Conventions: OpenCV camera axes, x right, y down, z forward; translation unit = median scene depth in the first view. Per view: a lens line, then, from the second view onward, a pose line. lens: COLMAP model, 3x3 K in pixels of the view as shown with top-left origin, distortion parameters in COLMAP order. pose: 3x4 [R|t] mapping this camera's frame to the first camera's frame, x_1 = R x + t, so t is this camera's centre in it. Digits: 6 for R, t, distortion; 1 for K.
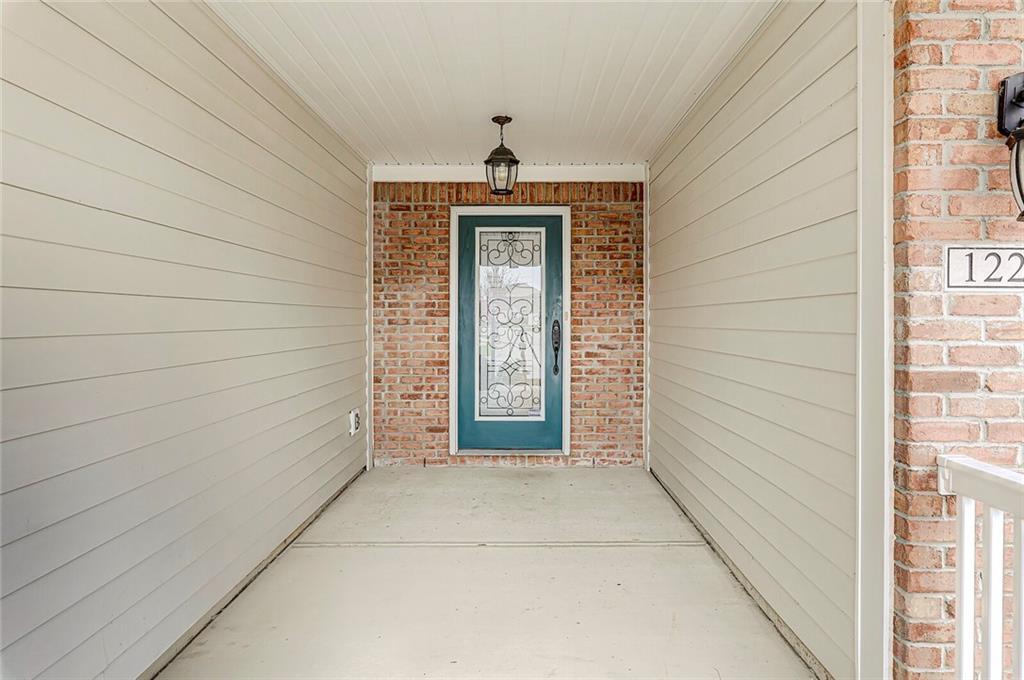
lens RADIAL K [[727.3, 0, 511.9], [0, 727.3, 337.3], [0, 0, 1]] dist [0.002267, 0.000266]
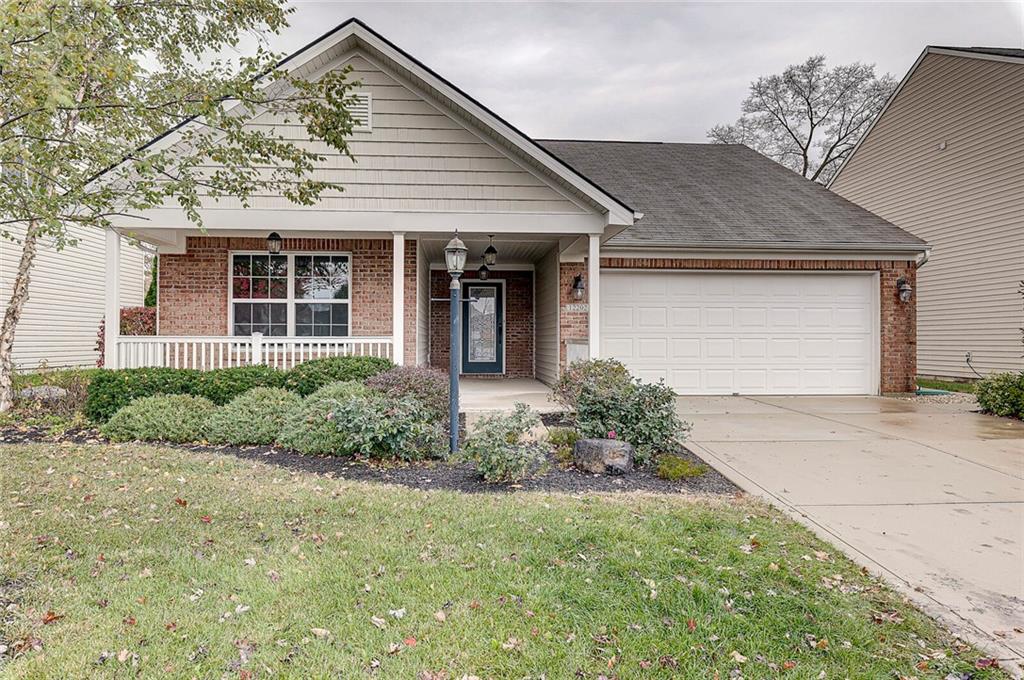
lens RADIAL K [[727.3, 0, 514.3], [0, 727.3, 338.9], [0, 0, 1]] dist [0.002267, 0.000266]
pose [[0.997482, 0.002560, 0.070875, -0.072987], [-0.000968, 0.999747, -0.022481, 0.092821], [-0.070914, 0.022356, 0.997232, -1.597566]]
